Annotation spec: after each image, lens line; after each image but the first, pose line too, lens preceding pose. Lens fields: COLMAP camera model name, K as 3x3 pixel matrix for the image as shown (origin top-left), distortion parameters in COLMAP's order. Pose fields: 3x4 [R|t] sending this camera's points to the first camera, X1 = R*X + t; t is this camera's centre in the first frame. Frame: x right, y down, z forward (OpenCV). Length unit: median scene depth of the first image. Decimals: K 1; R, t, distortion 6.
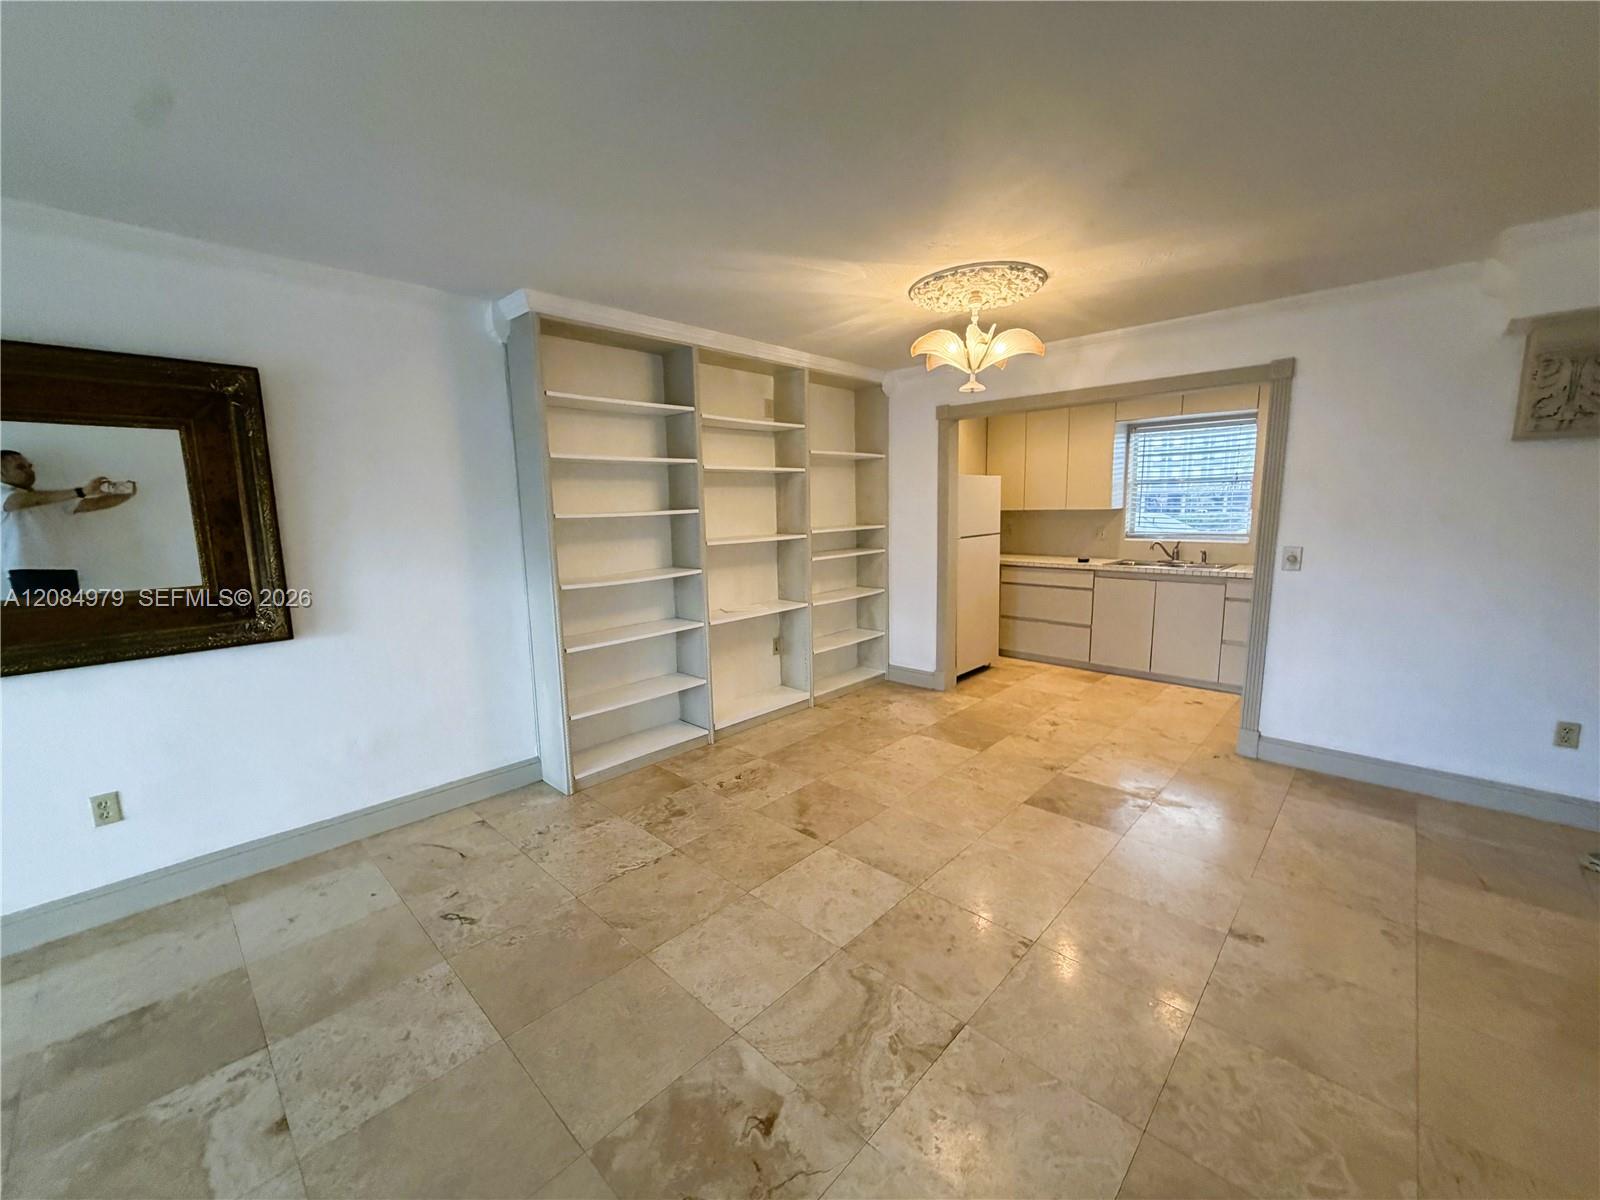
lens RADIAL K [[637.7, 0, 796.7], [0, 637.7, 594.7], [0, 0, 1]] dist [0.003652, 0.000130]
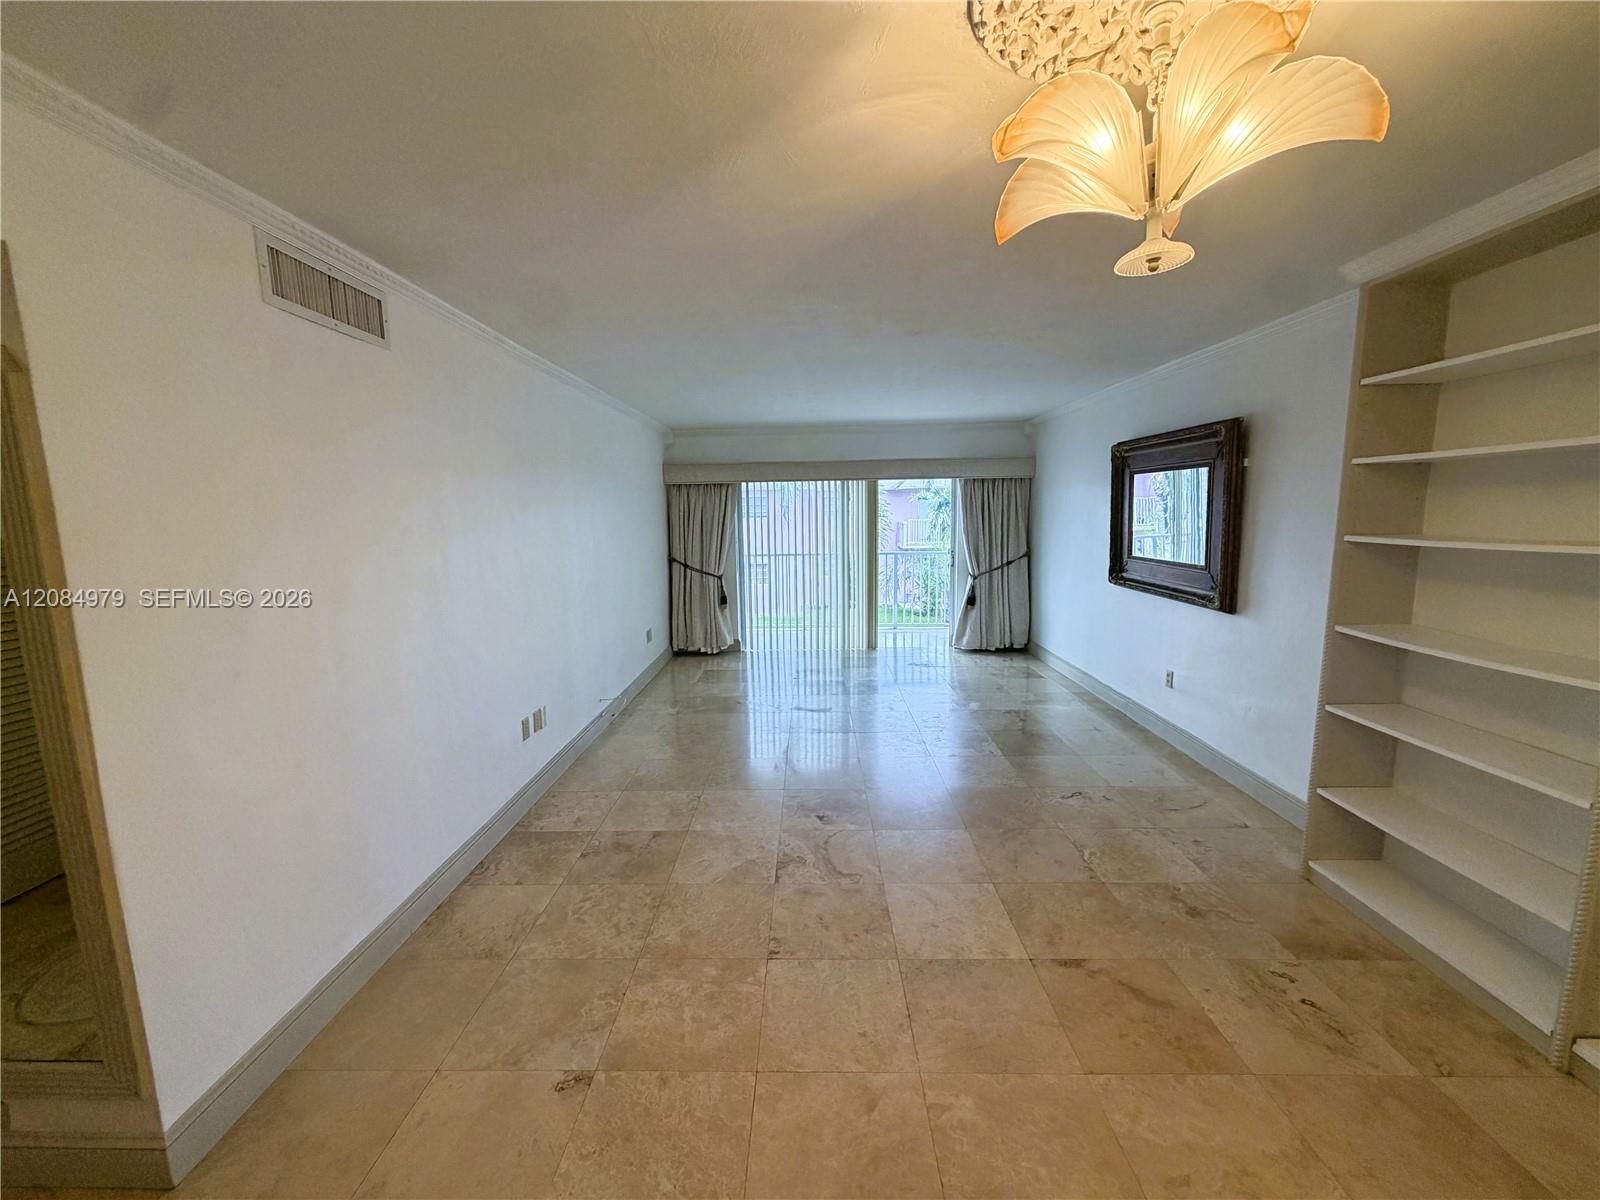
lens RADIAL K [[637.7, 0, 795.7], [0, 637.7, 596.8], [0, 0, 1]] dist [0.003652, 0.000130]
pose [[-0.738693, 0.121868, -0.662933, 0.671457], [-0.066558, 0.965525, 0.251658, -0.210723], [0.670747, 0.230022, -0.705116, 1.139040]]
